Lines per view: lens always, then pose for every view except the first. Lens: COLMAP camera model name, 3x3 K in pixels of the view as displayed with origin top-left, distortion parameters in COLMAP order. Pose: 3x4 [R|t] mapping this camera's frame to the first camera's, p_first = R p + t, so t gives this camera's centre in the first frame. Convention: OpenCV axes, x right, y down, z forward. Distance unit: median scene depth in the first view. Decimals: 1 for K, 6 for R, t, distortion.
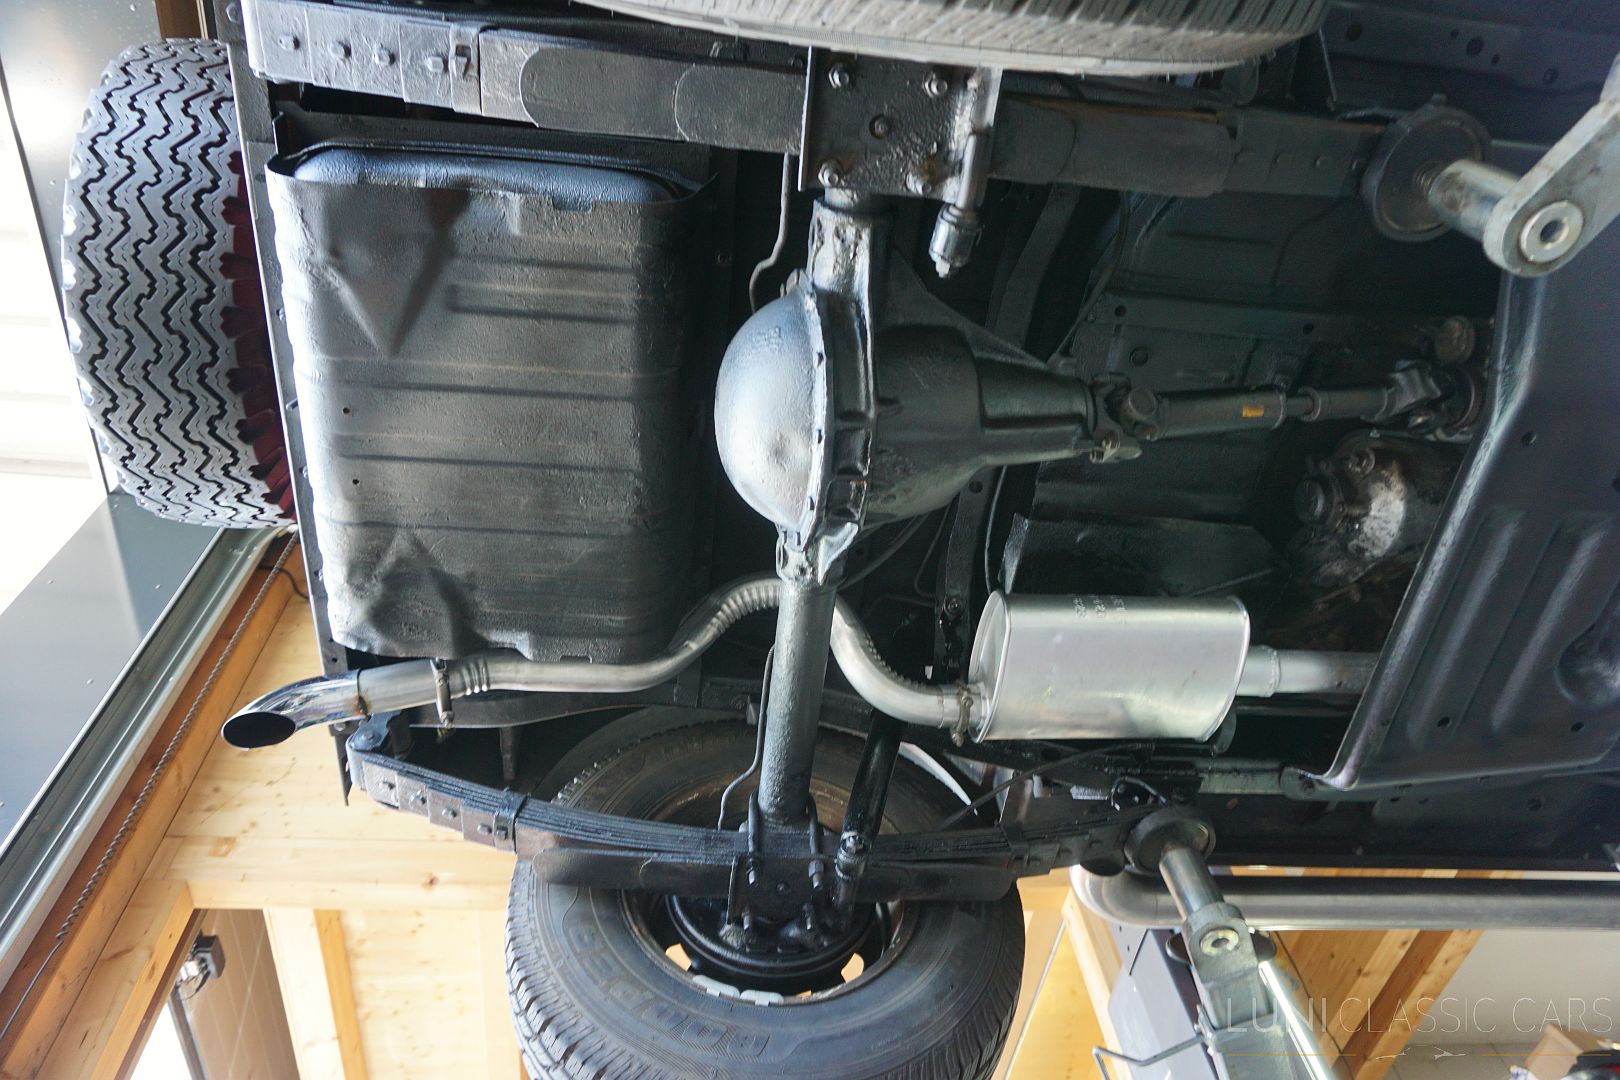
lens RADIAL K [[1097.7, 0, 810.0], [0, 1097.7, 540.0], [0, 0, 1]] dist [-0.046947, 0.039532]
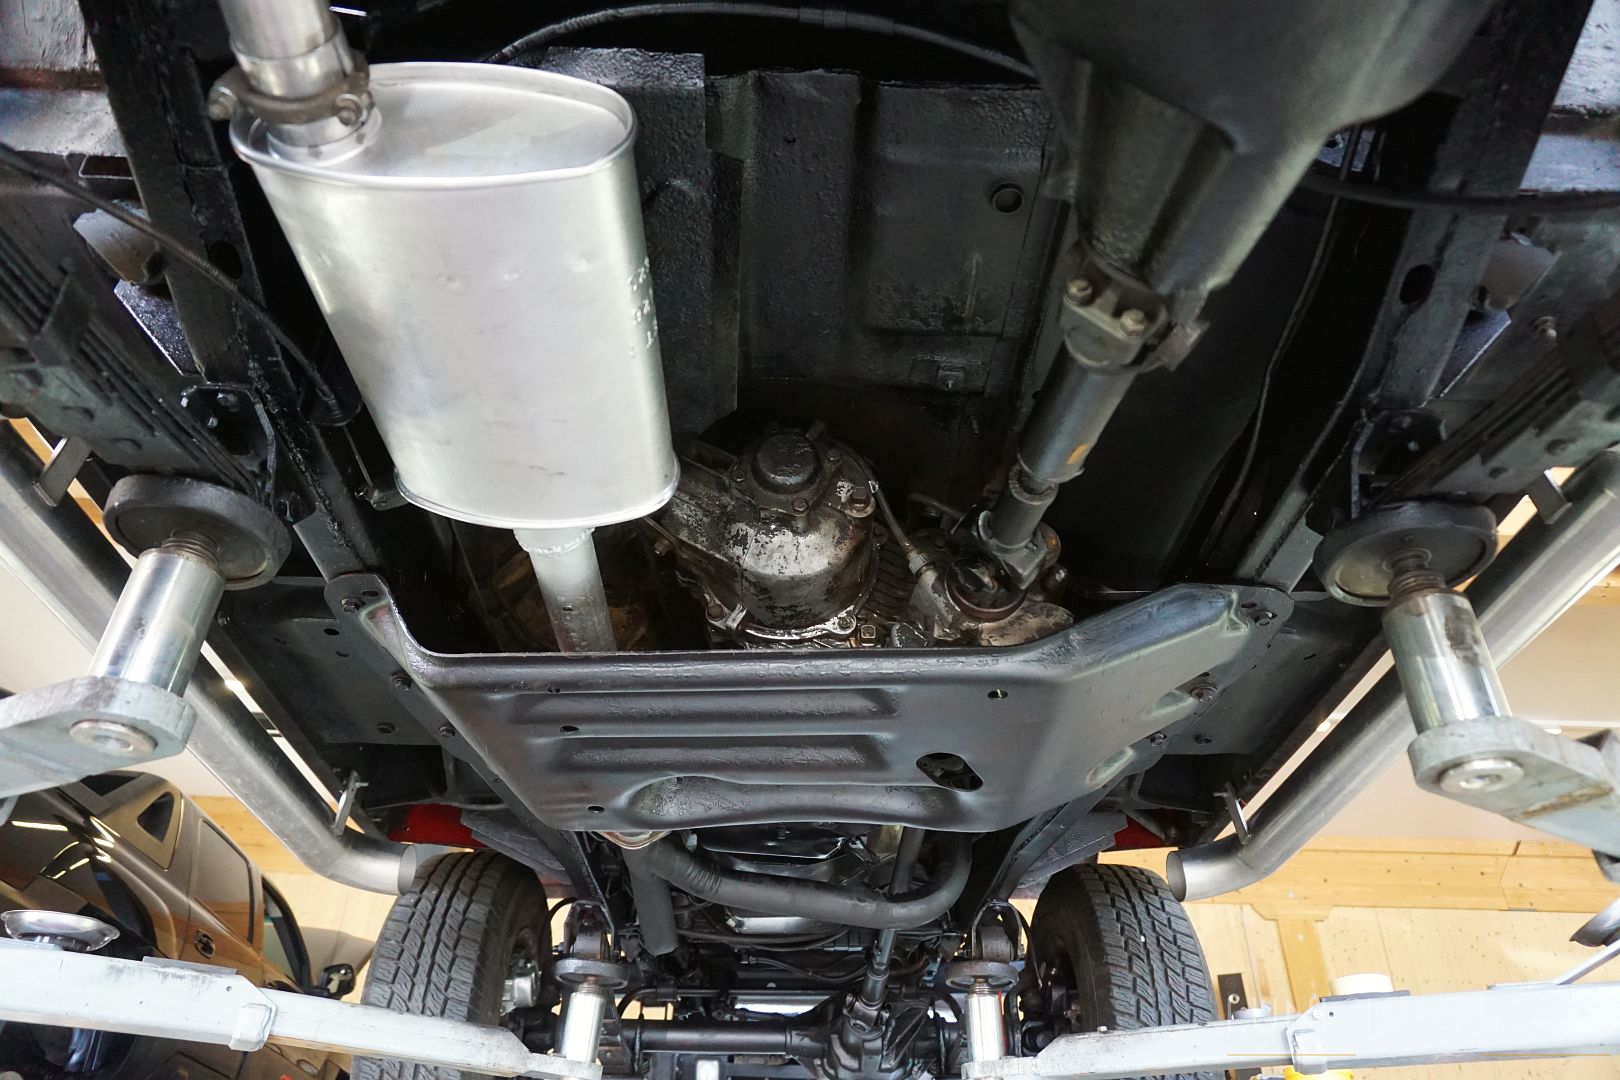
lens RADIAL K [[1097.7, 0, 810.0], [0, 1097.7, 540.0], [0, 0, 1]] dist [-0.046947, 0.039532]
pose [[0.081886, 0.639728, 0.764226, -0.052302], [-0.851897, 0.442906, -0.279473, 0.179775], [-0.517268, -0.628157, 0.581251, 0.566066]]
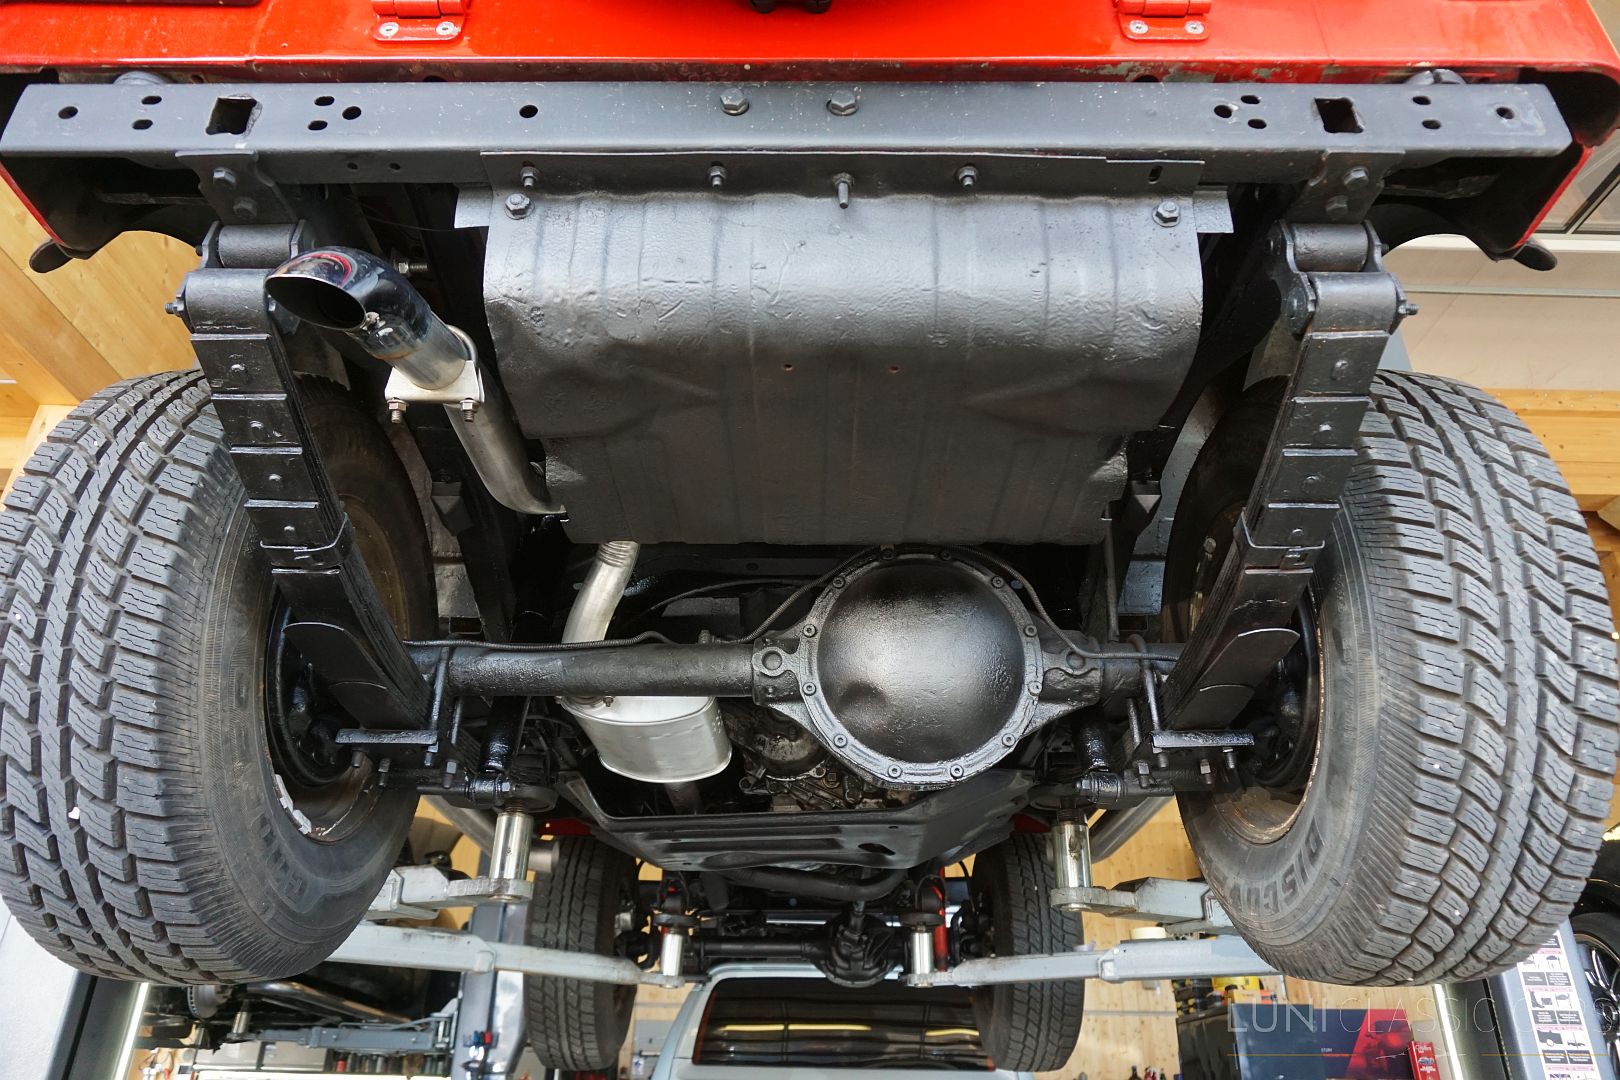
lens RADIAL K [[1097.7, 0, 810.0], [0, 1097.7, 540.0], [0, 0, 1]] dist [-0.046947, 0.039532]
pose [[0.110995, 0.533558, 0.838448, -0.817942], [-0.849948, 0.488187, -0.198147, 0.110703], [-0.515042, -0.690644, 0.507683, 0.451413]]
